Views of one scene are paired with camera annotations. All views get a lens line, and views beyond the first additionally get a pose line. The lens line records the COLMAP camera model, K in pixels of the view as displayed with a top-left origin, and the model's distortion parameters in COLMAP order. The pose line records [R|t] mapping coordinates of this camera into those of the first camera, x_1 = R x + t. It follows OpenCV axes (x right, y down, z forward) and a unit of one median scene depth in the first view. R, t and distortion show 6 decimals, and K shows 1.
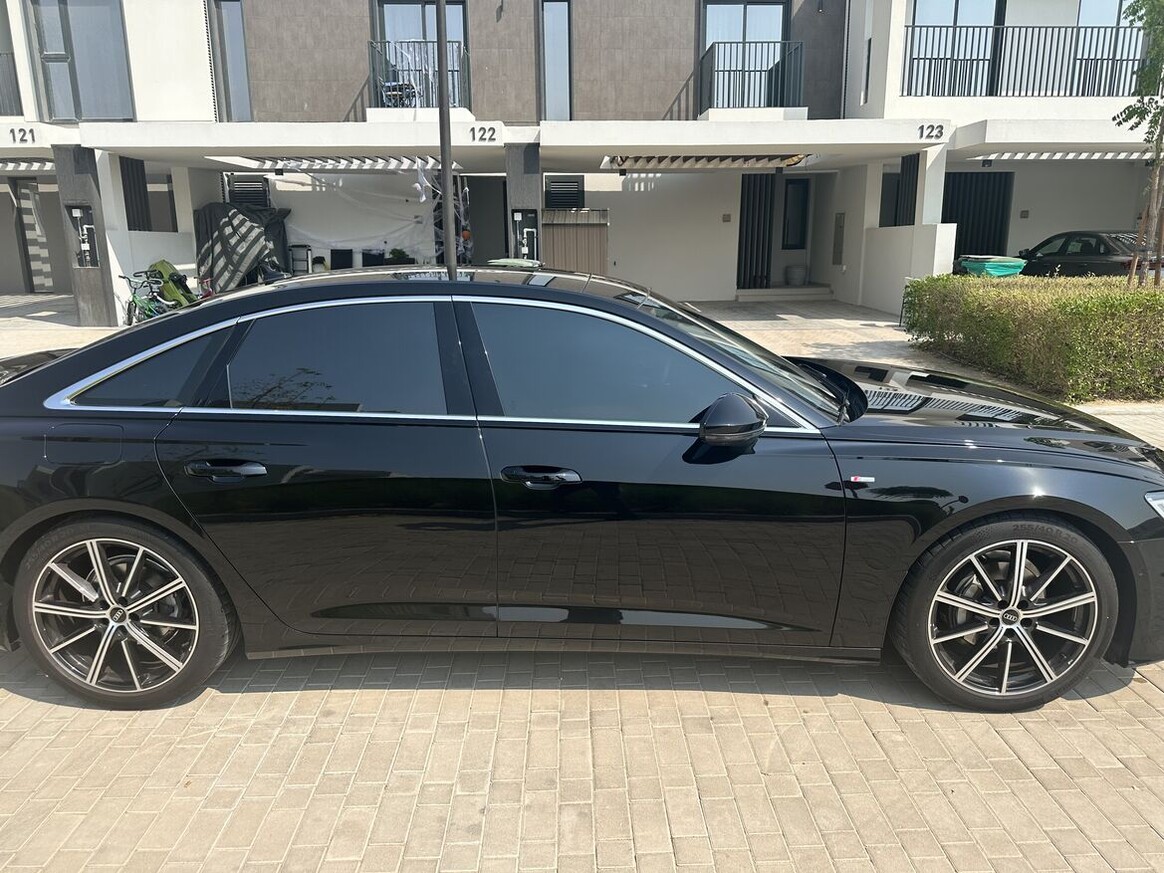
lens RADIAL K [[827.3, 0, 586.3], [0, 827.3, 438.7], [0, 0, 1]] dist [0.025630, -0.042524]
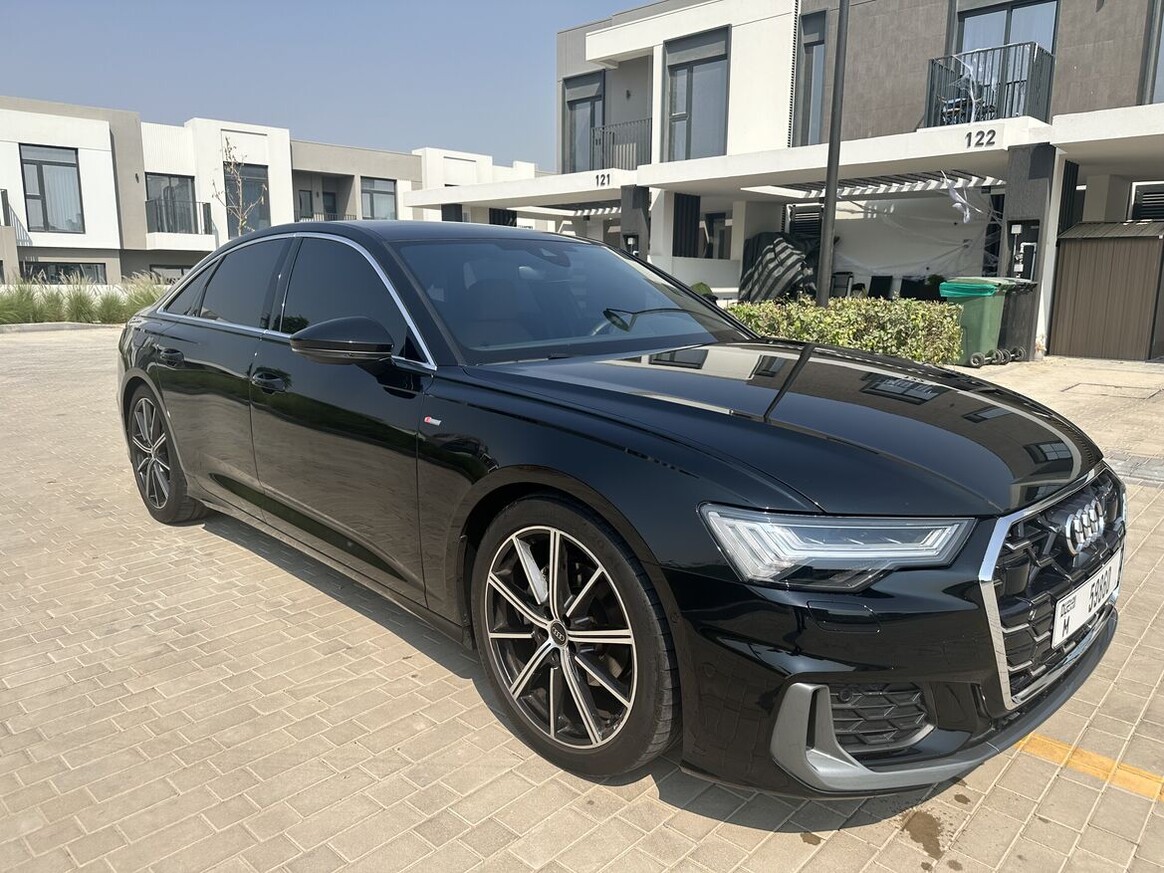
lens RADIAL K [[827.3, 0, 578.4], [0, 827.3, 438.5], [0, 0, 1]] dist [0.025630, -0.042524]
pose [[0.704682, 0.139467, -0.695682, 0.171083], [-0.174930, 0.984375, 0.020149, 0.003693], [0.687621, 0.107497, 0.718068, 0.076142]]
